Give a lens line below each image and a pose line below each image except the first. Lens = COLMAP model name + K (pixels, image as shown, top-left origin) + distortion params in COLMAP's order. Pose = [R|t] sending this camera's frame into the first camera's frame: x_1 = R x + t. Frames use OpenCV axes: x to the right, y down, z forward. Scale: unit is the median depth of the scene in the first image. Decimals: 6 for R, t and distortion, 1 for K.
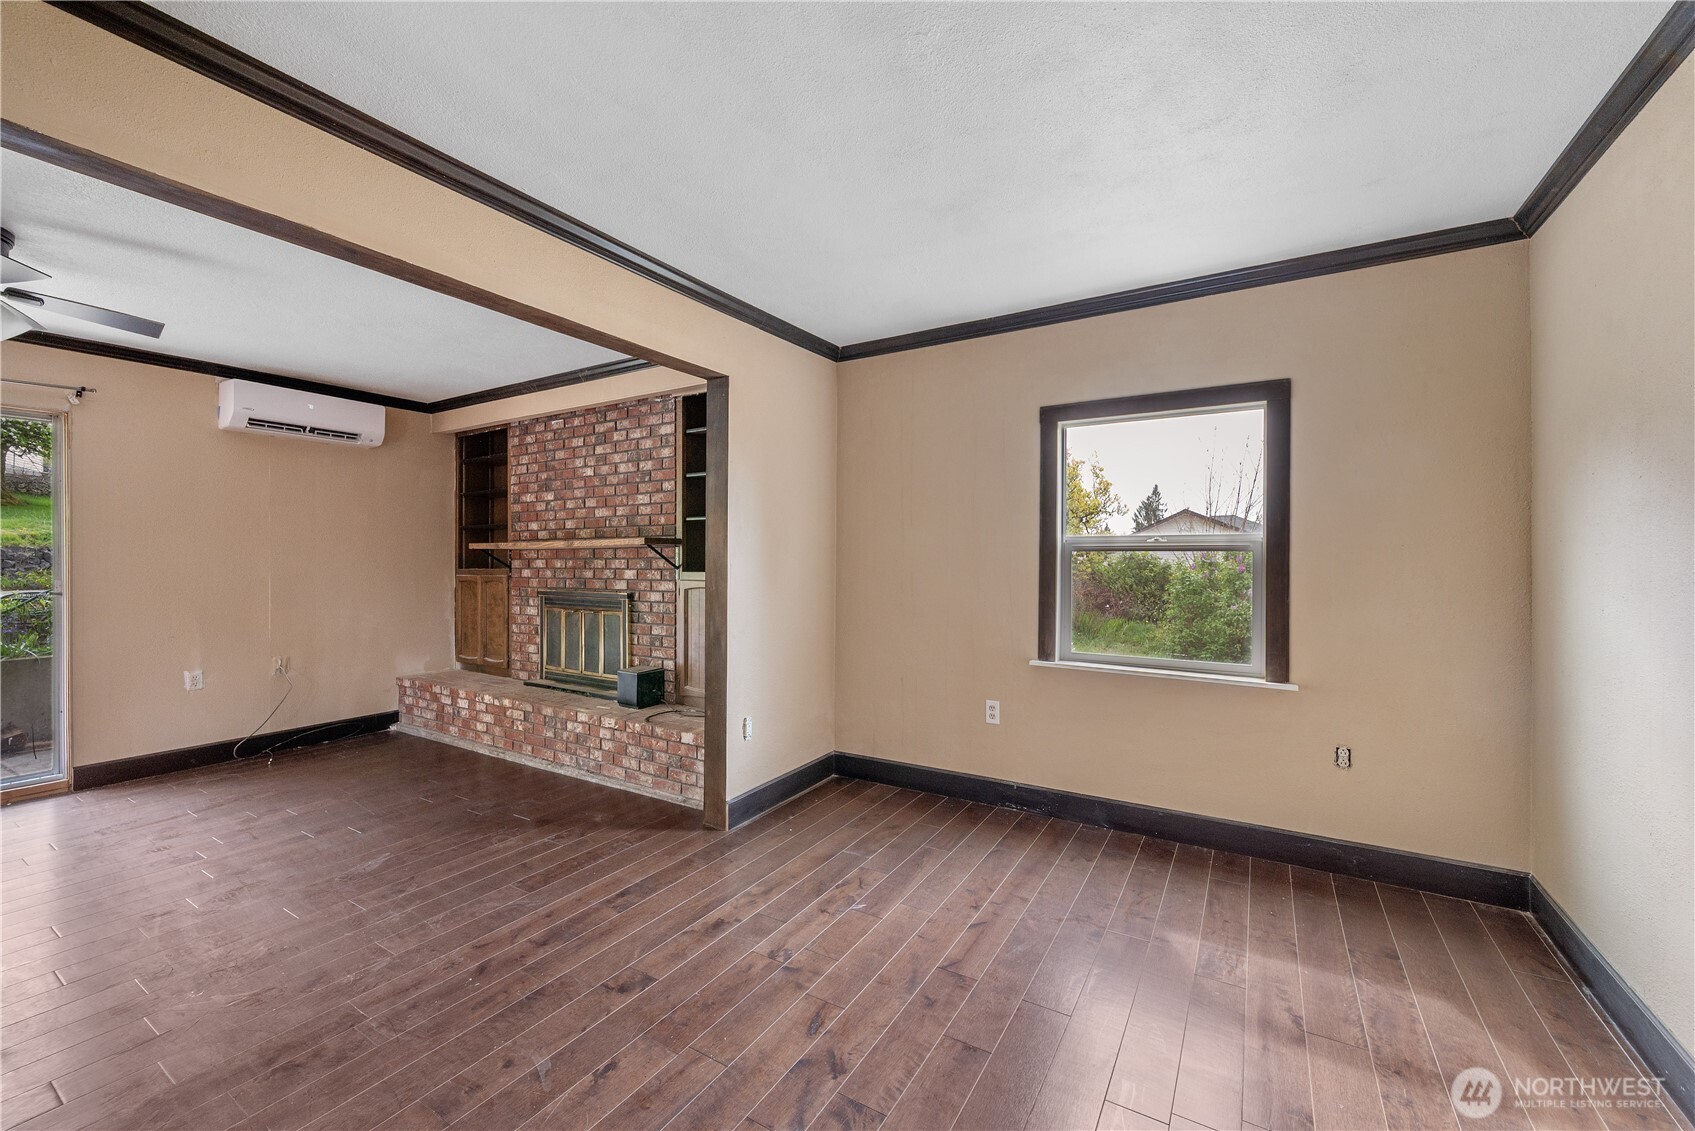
lens RADIAL K [[666.8, 0, 842.8], [0, 666.8, 559.5], [0, 0, 1]] dist [-0.000823, 0.000616]
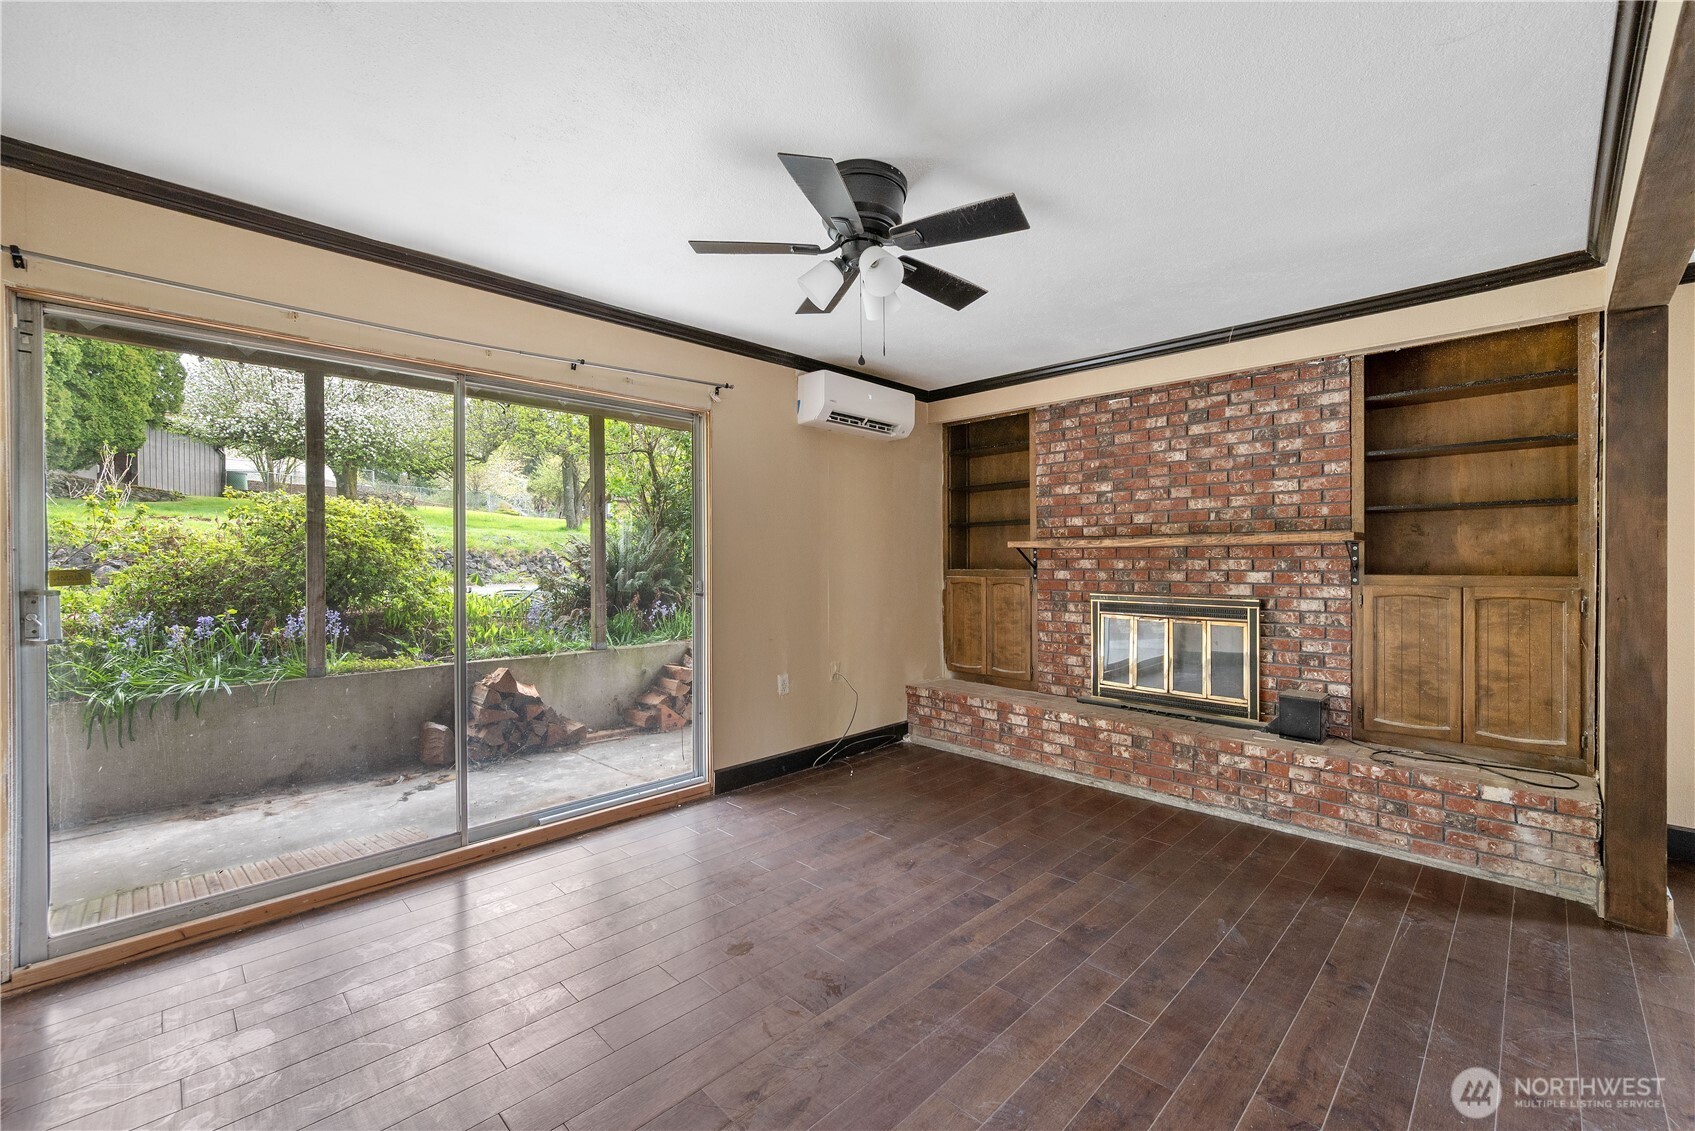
lens RADIAL K [[666.8, 0, 788.9], [0, 666.8, 561.4], [0, 0, 1]] dist [-0.000823, 0.000616]
pose [[0.972112, 0.000164, -0.234516, -0.686855], [0.000609, 0.999995, 0.003225, -0.000608], [0.234515, -0.003278, 0.972107, 0.058335]]
